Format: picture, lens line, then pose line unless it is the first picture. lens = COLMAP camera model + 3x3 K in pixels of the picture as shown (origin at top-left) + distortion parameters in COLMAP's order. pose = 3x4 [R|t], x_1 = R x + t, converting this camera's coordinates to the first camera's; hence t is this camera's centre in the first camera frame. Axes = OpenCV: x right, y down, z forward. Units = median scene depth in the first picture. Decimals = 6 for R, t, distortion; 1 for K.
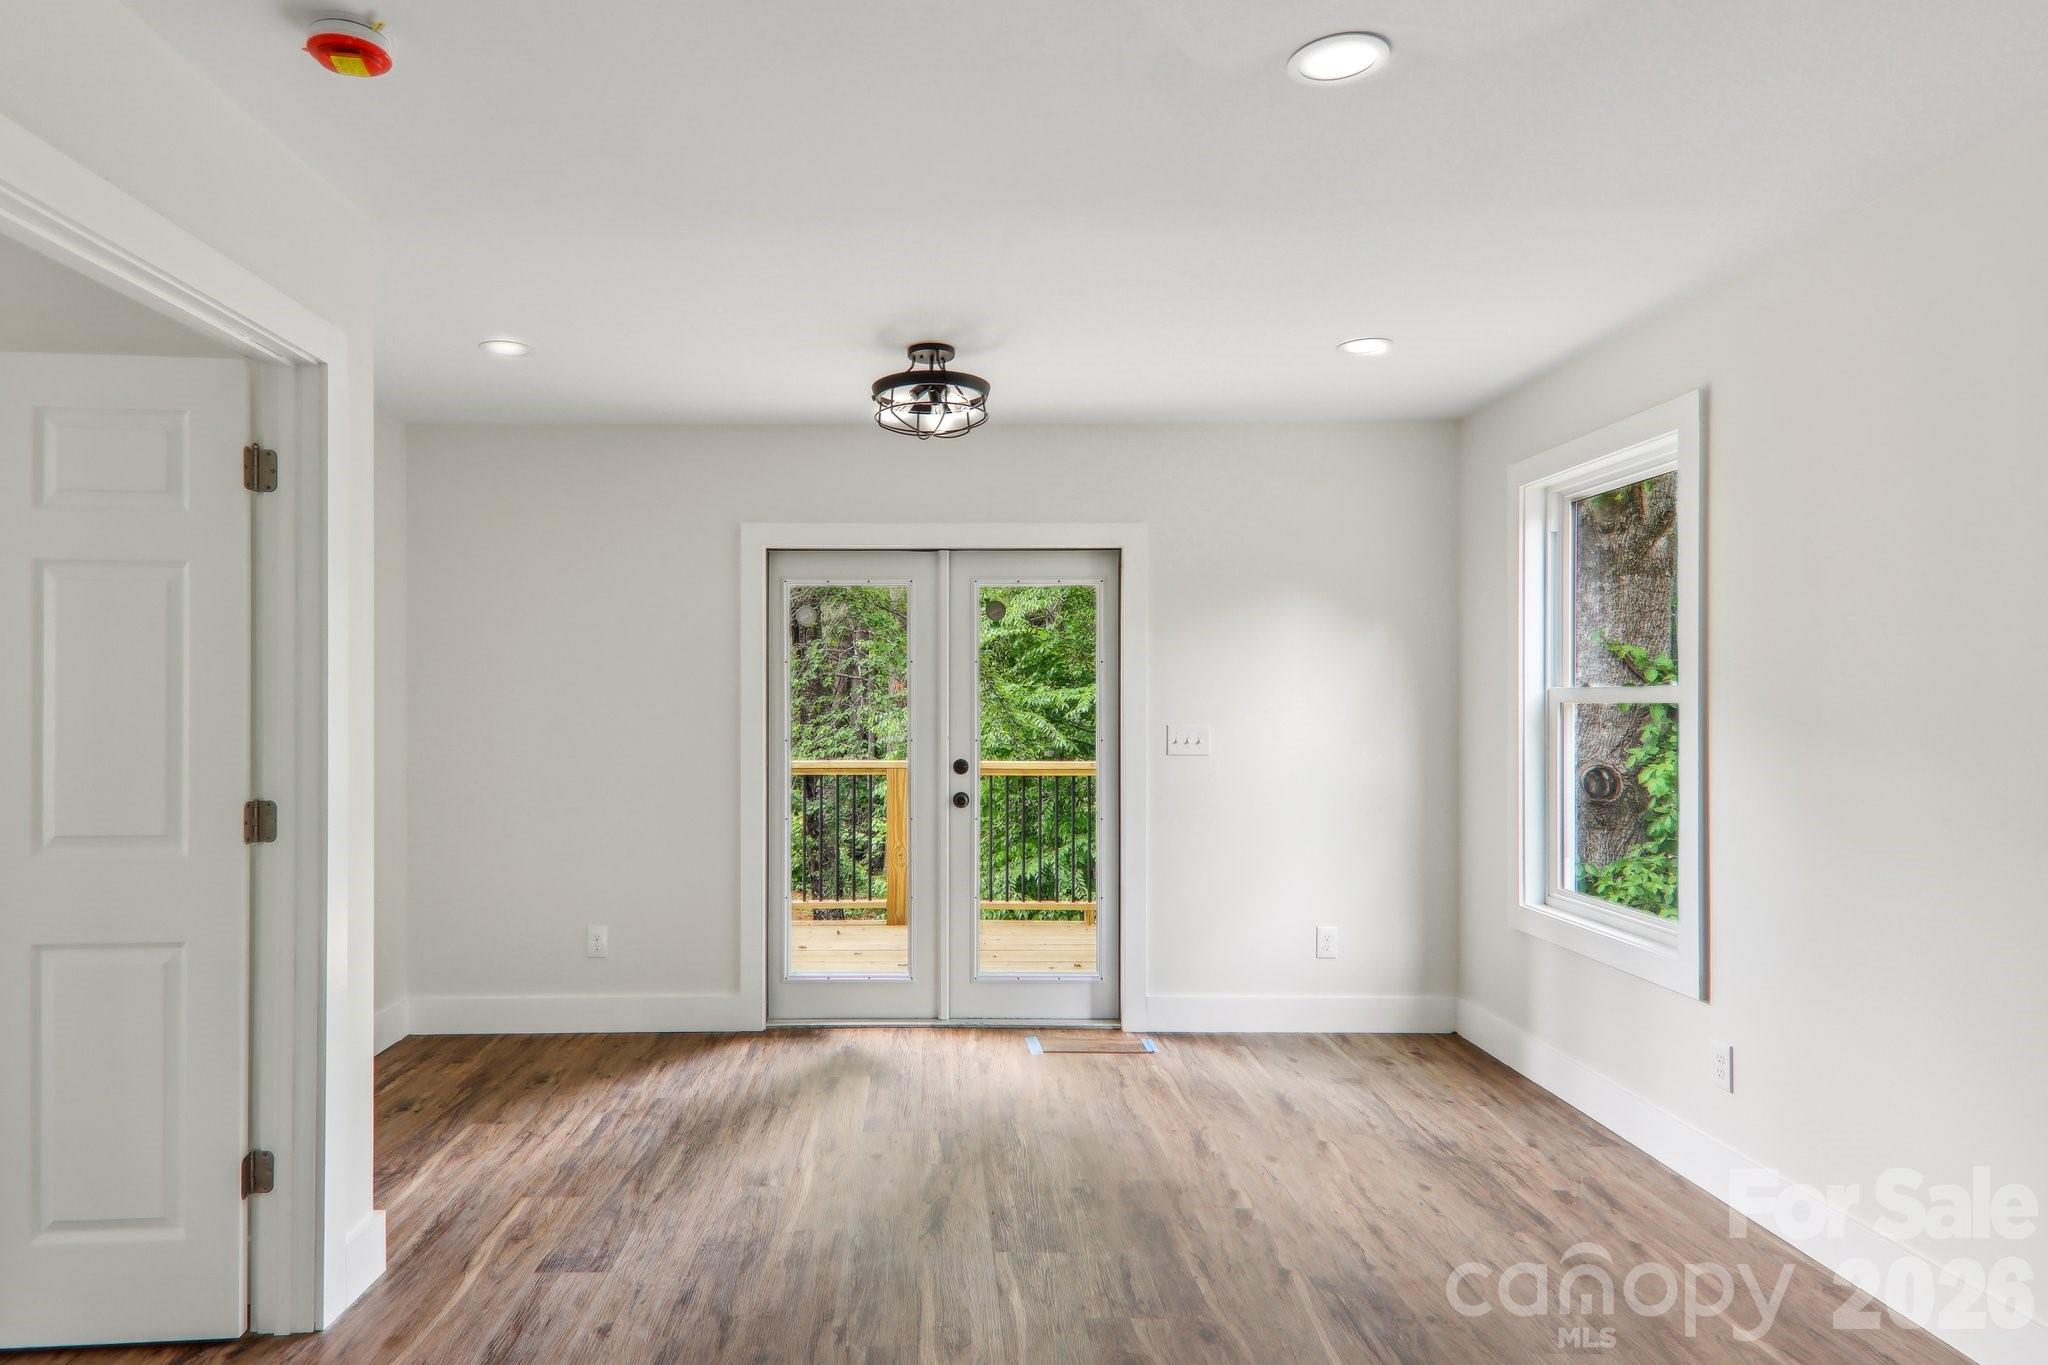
lens RADIAL K [[1193.0, 0, 1020.5], [0, 1193.0, 716.6], [0, 0, 1]] dist [0.048240, -0.019112]
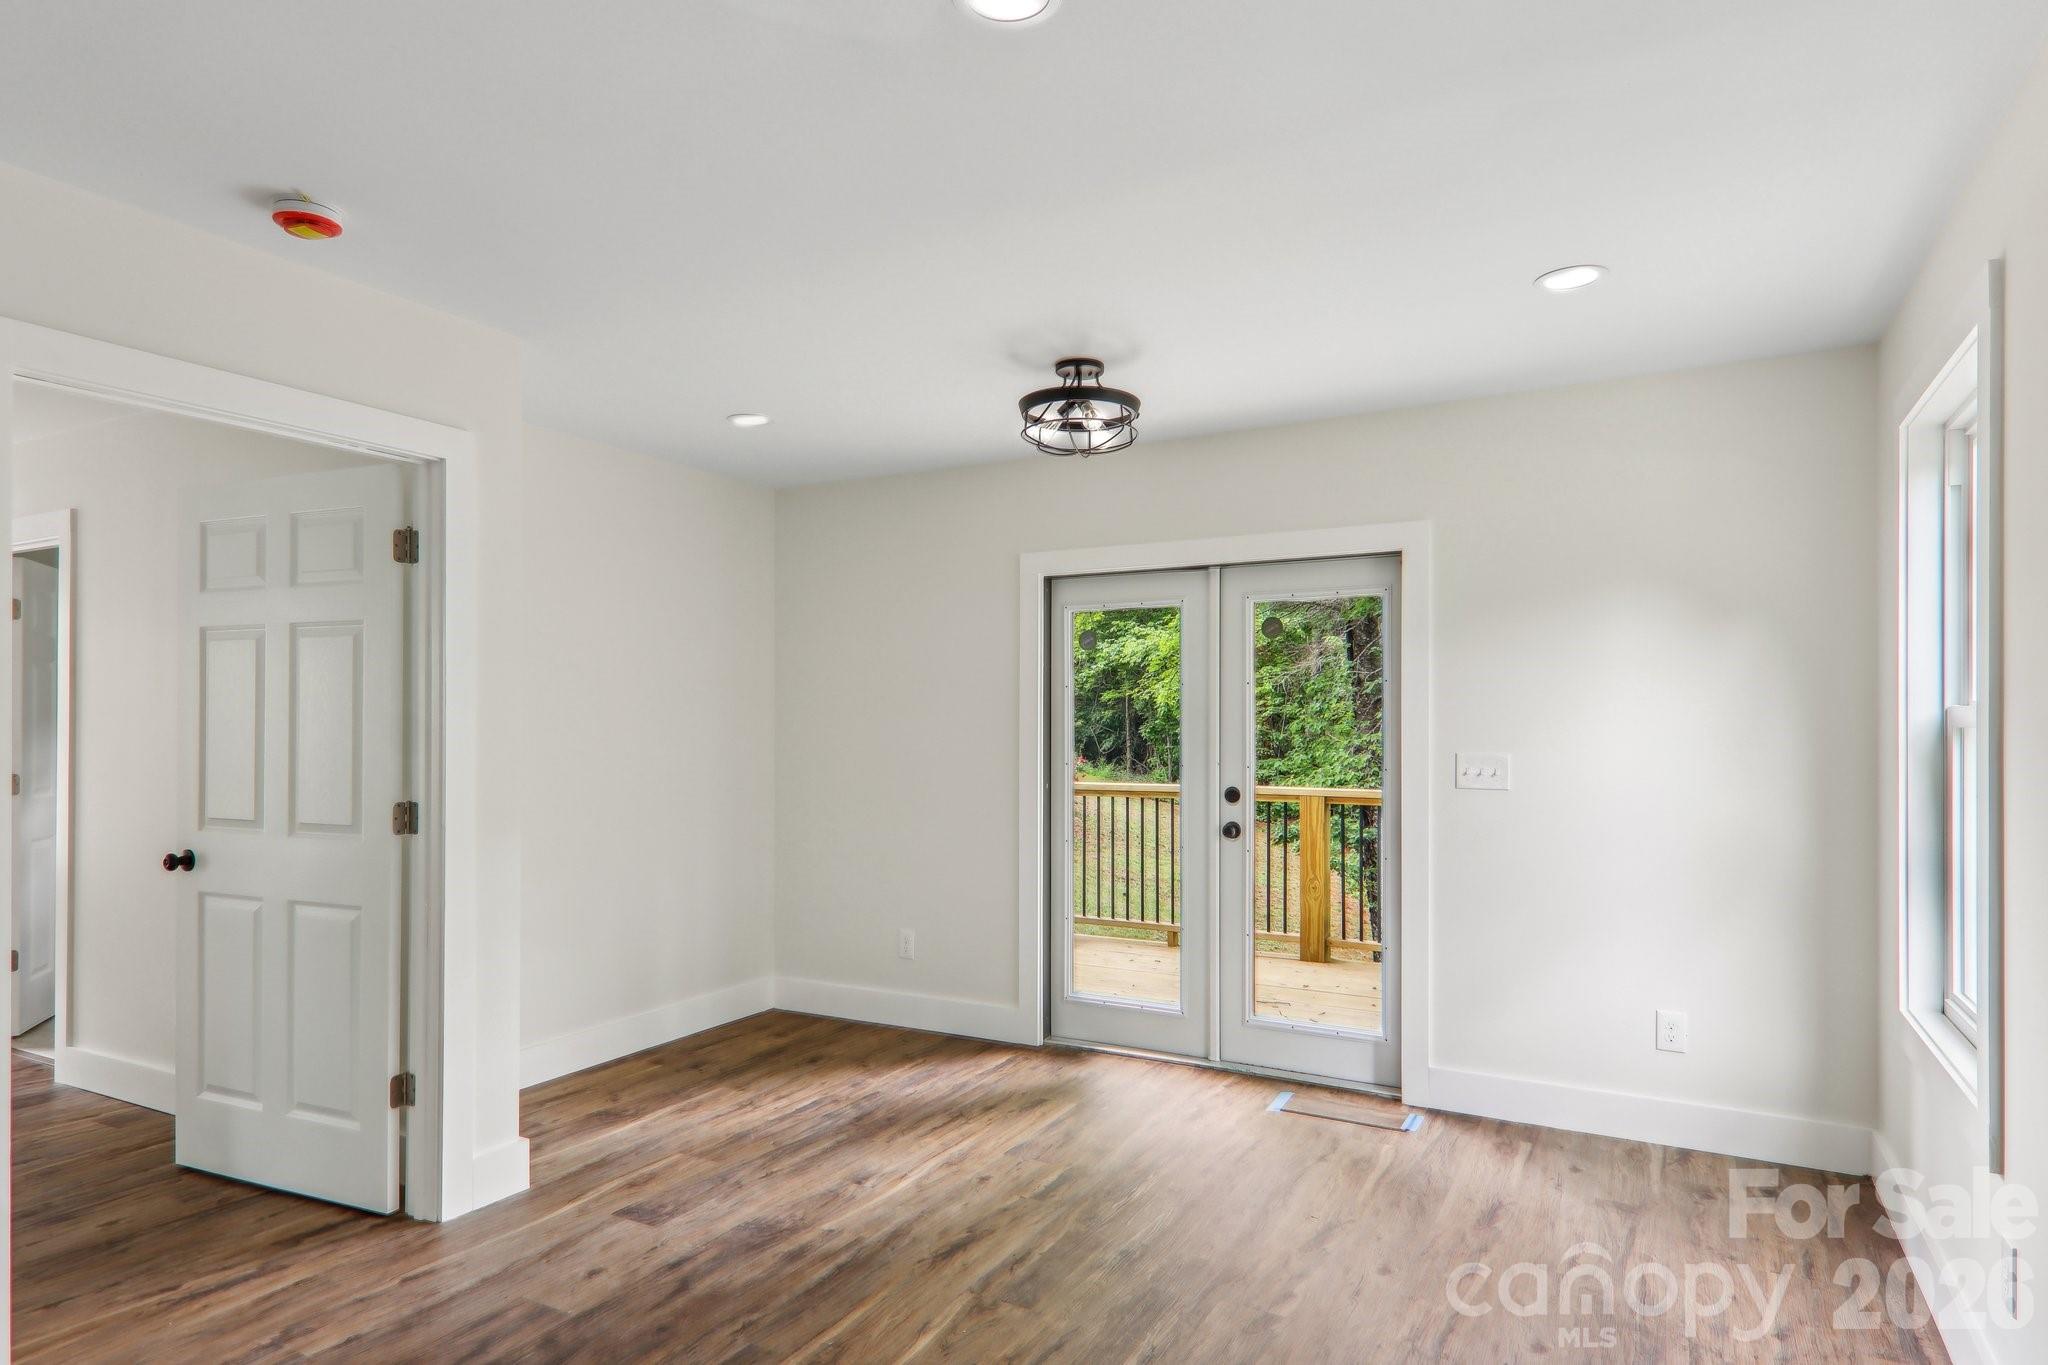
lens RADIAL K [[1196.7, 0, 1025.6], [0, 1196.7, 735.8], [0, 0, 1]] dist [0.034514, -0.001148]
pose [[0.869893, 0.003375, -0.493228, 0.323465], [-0.006065, 0.999974, -0.003854, -0.000192], [0.493202, 0.006345, 0.869891, 0.113052]]
